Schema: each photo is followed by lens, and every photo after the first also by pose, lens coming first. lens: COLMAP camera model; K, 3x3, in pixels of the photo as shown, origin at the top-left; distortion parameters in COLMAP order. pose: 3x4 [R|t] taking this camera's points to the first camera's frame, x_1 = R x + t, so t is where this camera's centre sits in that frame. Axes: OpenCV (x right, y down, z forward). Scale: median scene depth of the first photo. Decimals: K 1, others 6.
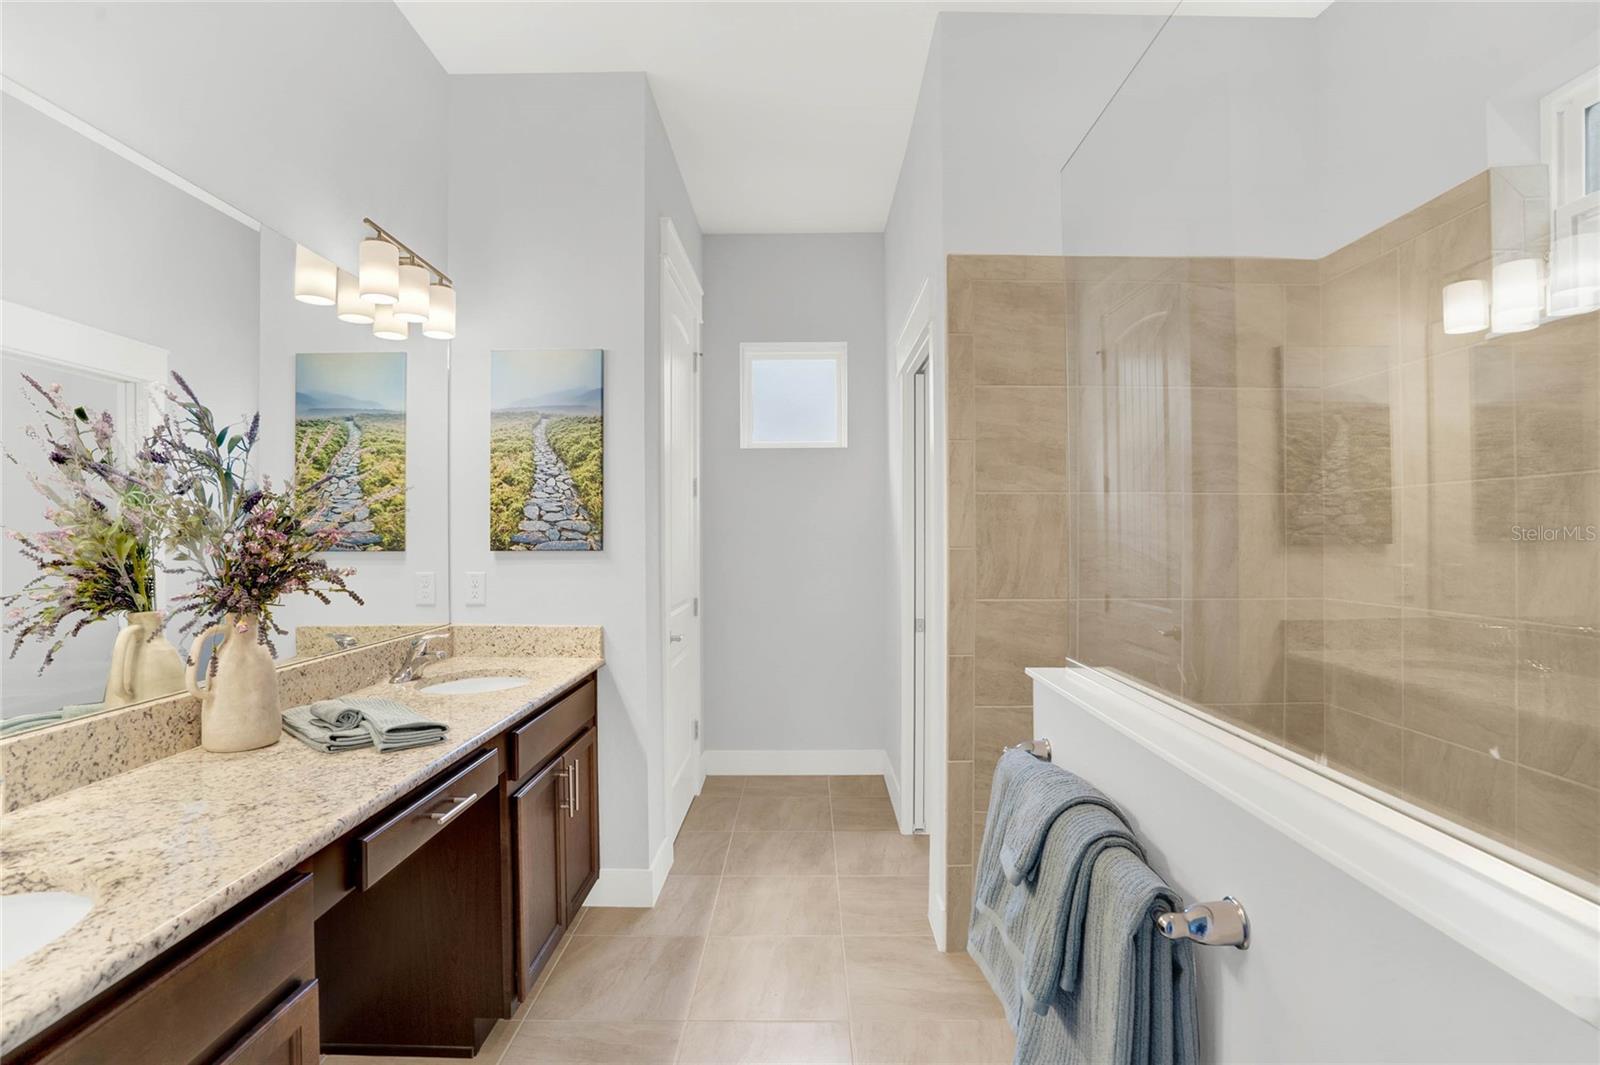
lens RADIAL K [[775.4, 0, 800.0], [0, 775.4, 532.5], [0, 0, 1]] dist [-0.056546, 0.031248]
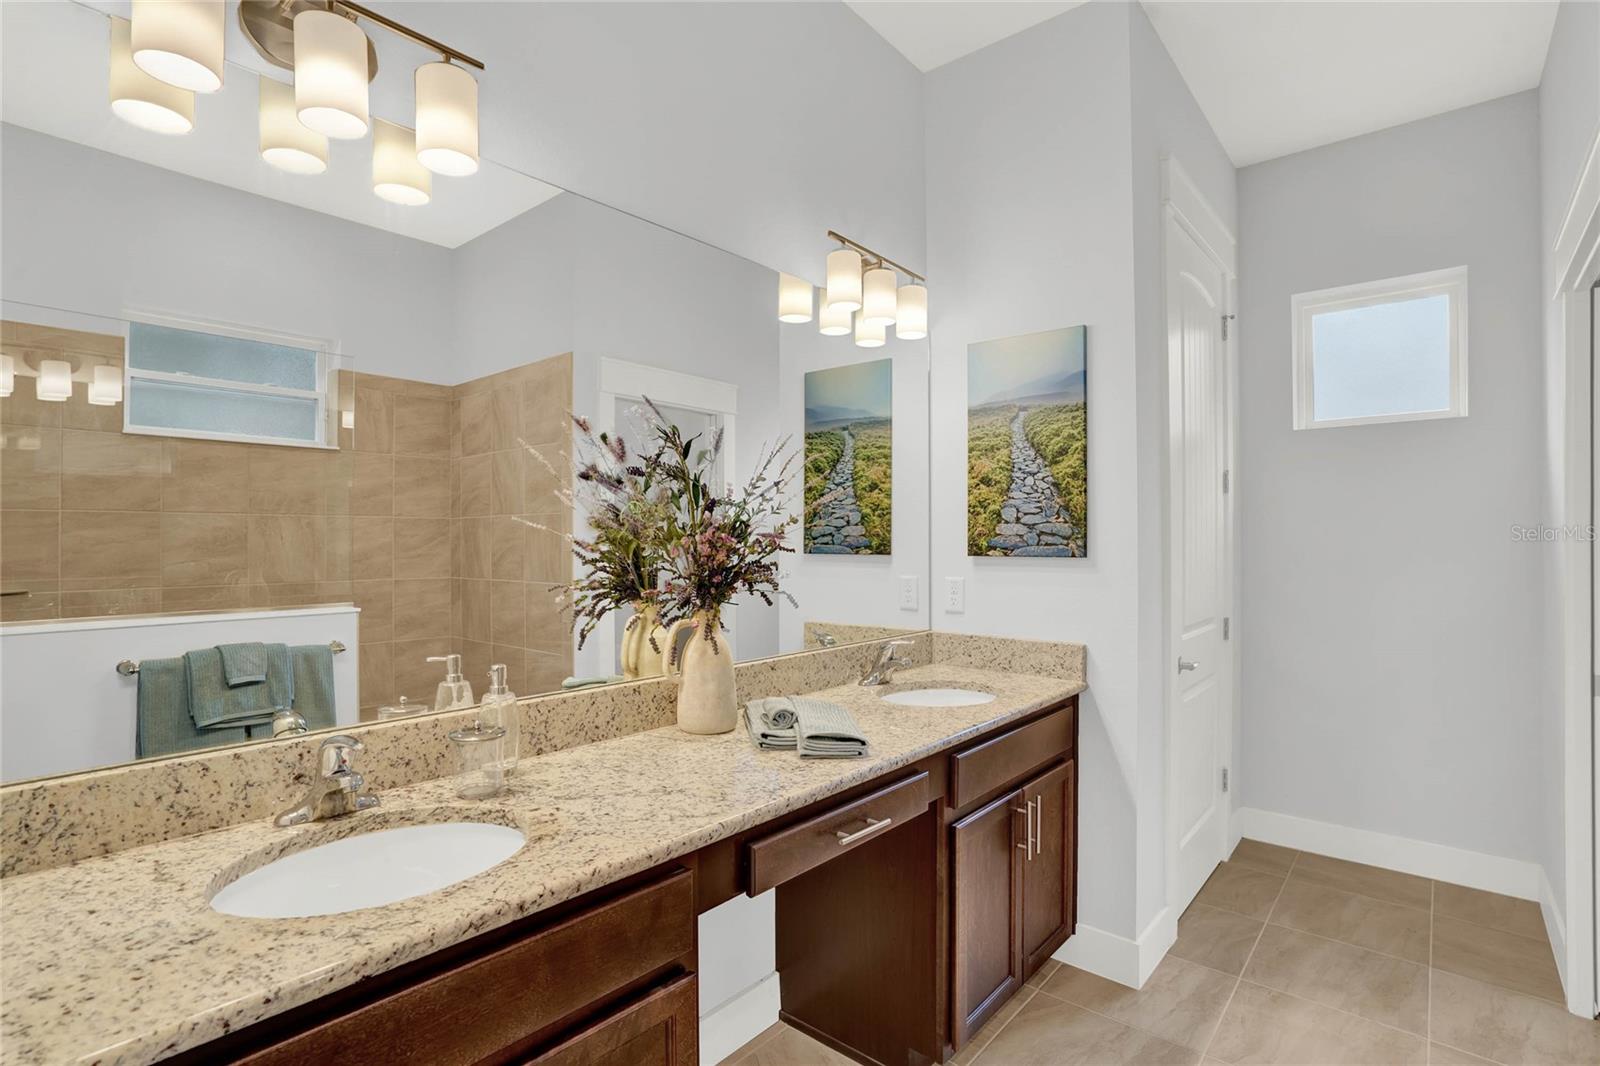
lens RADIAL K [[790.3, 0, 800.0], [0, 790.3, 533.0], [0, 0, 1]] dist [-0.060071, 0.032197]
pose [[0.768750, -0.000232, -0.639549, 0.072396], [-0.002382, 0.999992, -0.003226, -0.000763], [0.639544, 0.004003, 0.768744, 0.144519]]
